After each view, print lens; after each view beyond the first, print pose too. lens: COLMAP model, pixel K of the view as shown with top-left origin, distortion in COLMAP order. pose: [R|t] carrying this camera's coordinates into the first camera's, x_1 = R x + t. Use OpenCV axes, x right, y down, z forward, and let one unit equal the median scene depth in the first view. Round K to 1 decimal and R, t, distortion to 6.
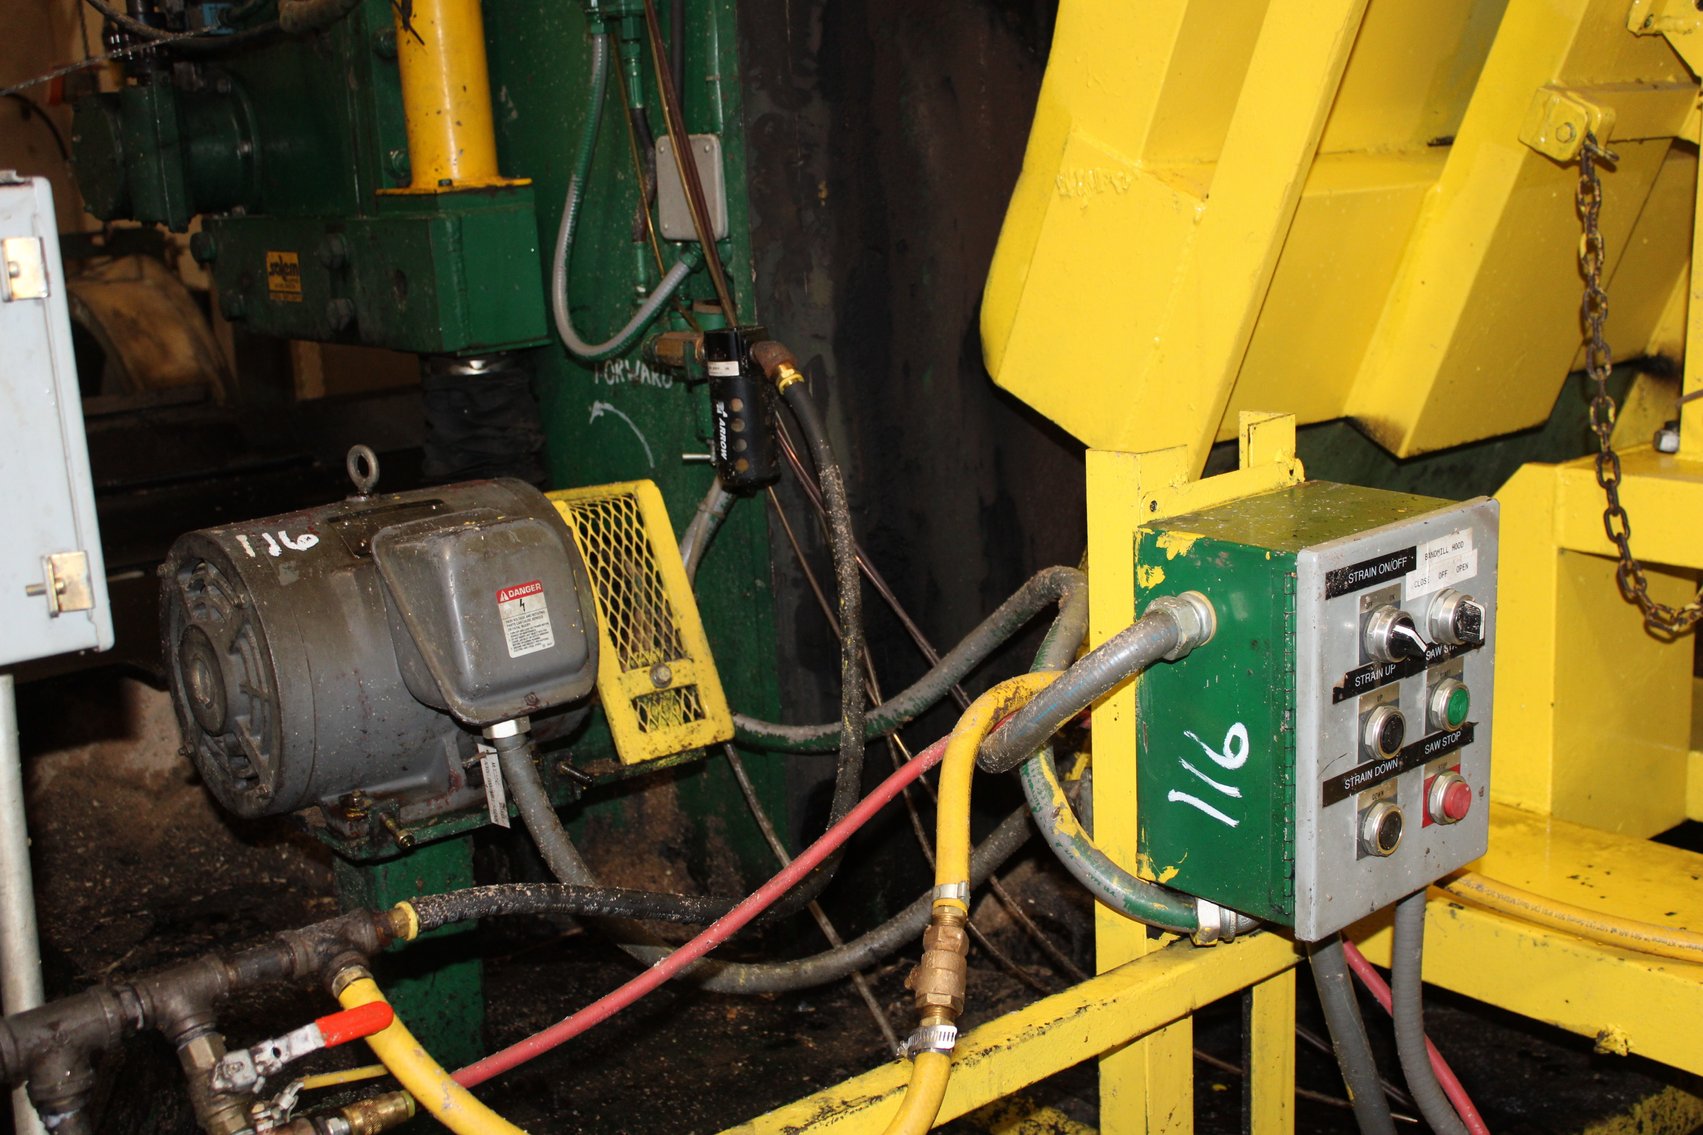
lens RADIAL K [[2103.3, 0, 899.7], [0, 2103.3, 561.1], [0, 0, 1]] dist [-0.064491, 0.000000]
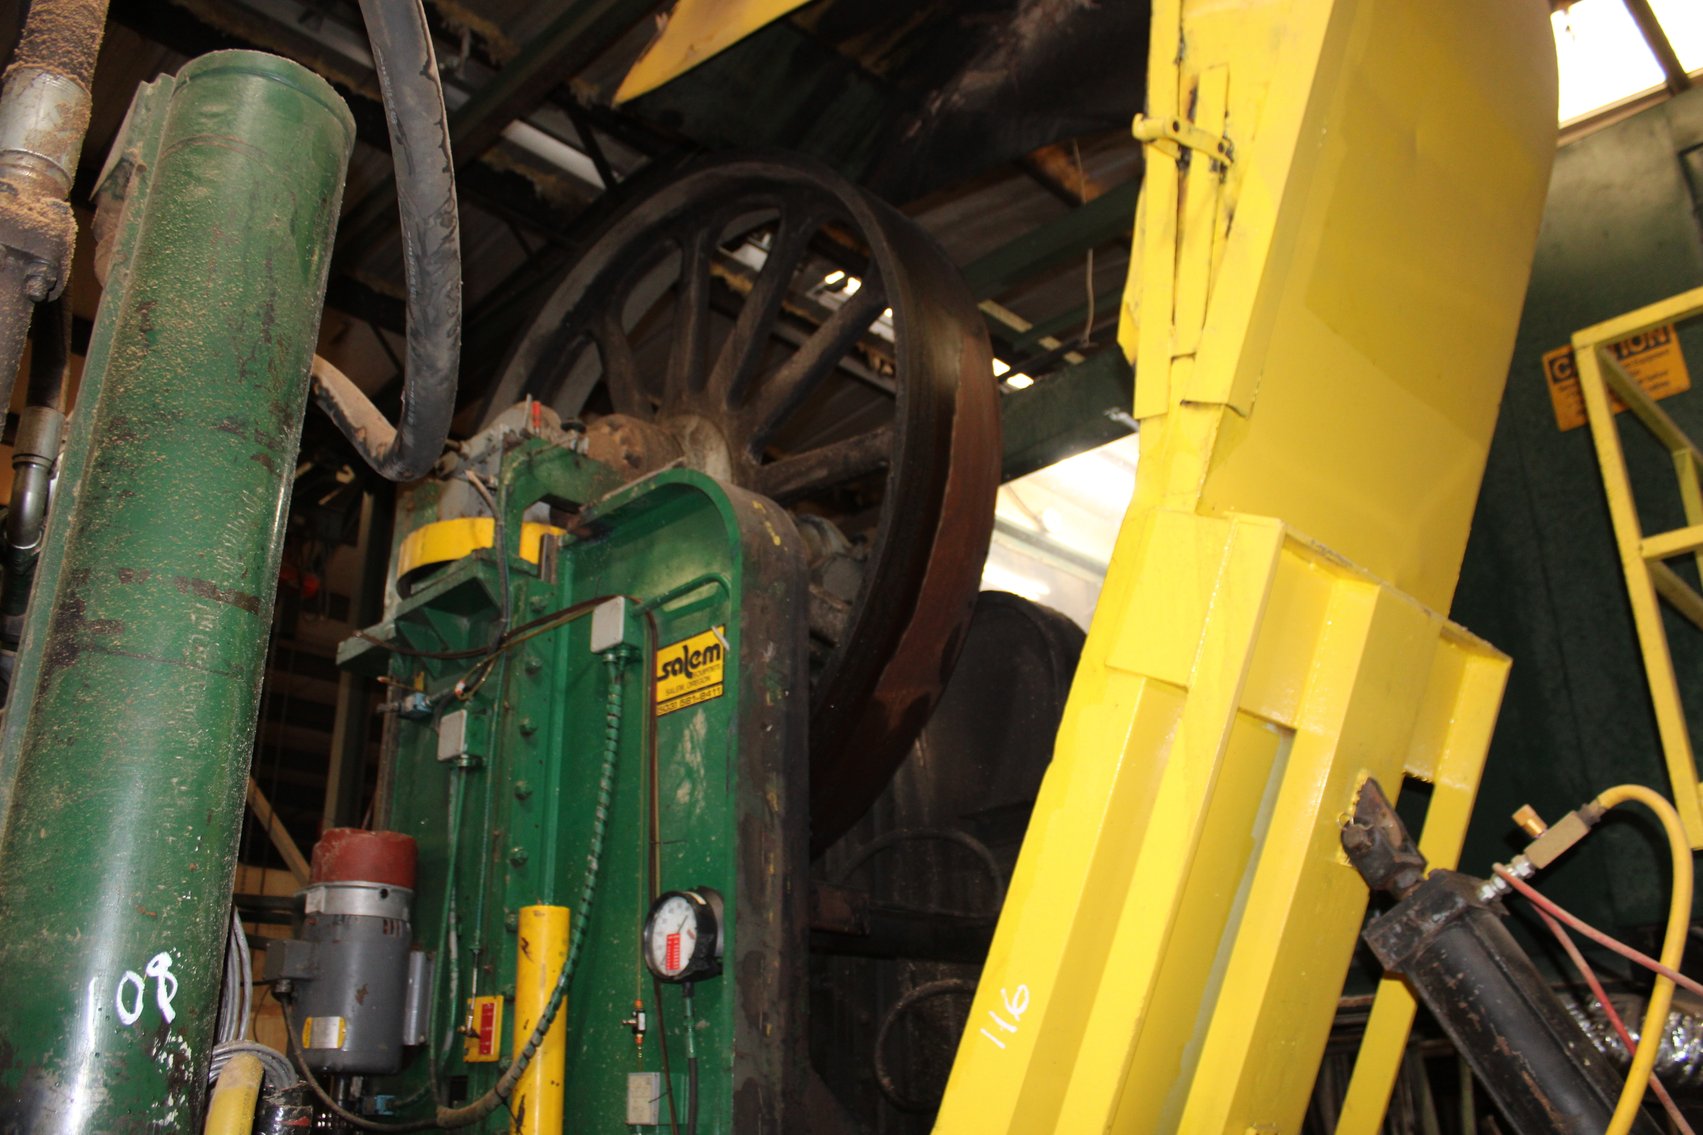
lens RADIAL K [[1403.5, 0, 888.9], [0, 1403.5, 561.4], [0, 0, 1]] dist [-0.154742, 0.114832]
pose [[0.993860, 0.076774, 0.079669, -0.080089], [-0.017822, 0.821753, -0.569564, -0.022129], [-0.109196, 0.564648, 0.818077, -0.222721]]
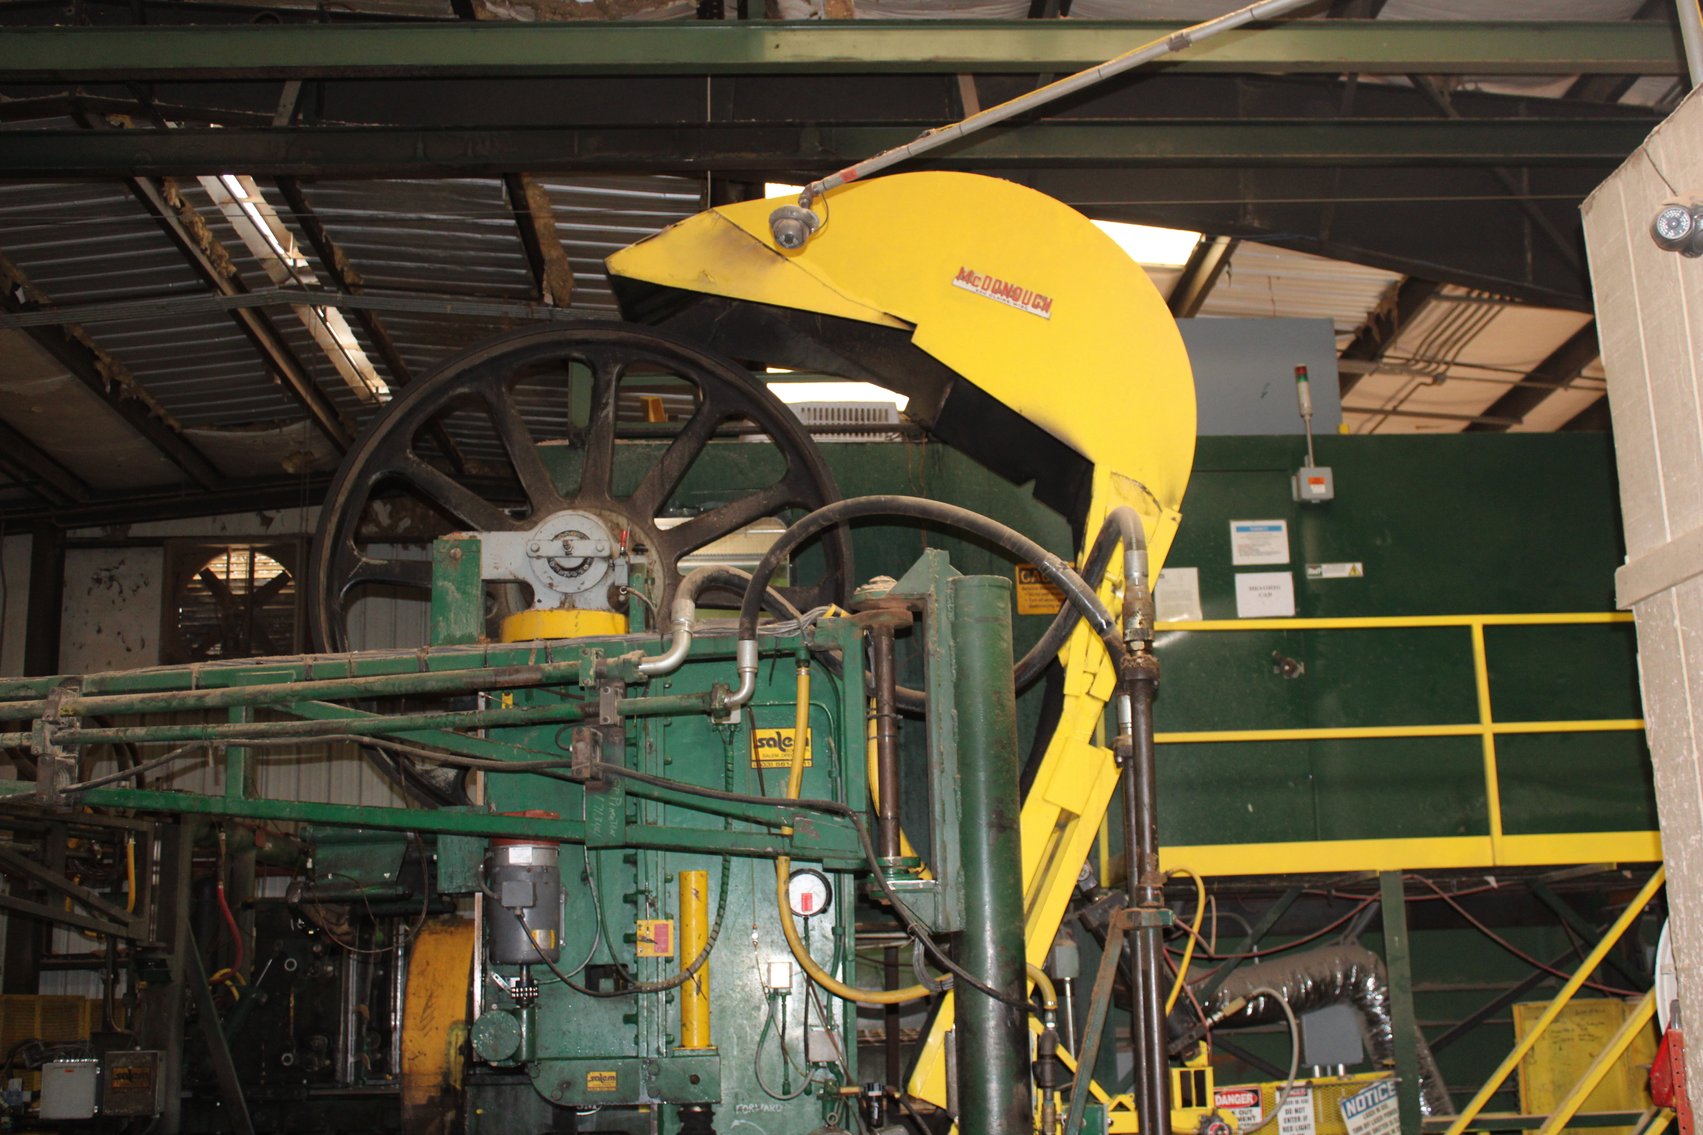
lens RADIAL K [[1936.0, 0, 853.6], [0, 1936.0, 564.5], [0, 0, 1]] dist [-0.077211, 0.000000]
pose [[0.611414, 0.207584, 0.763598, -3.039046], [0.155659, 0.914574, -0.373263, 0.332475], [-0.775850, 0.347079, 0.526870, -1.133587]]
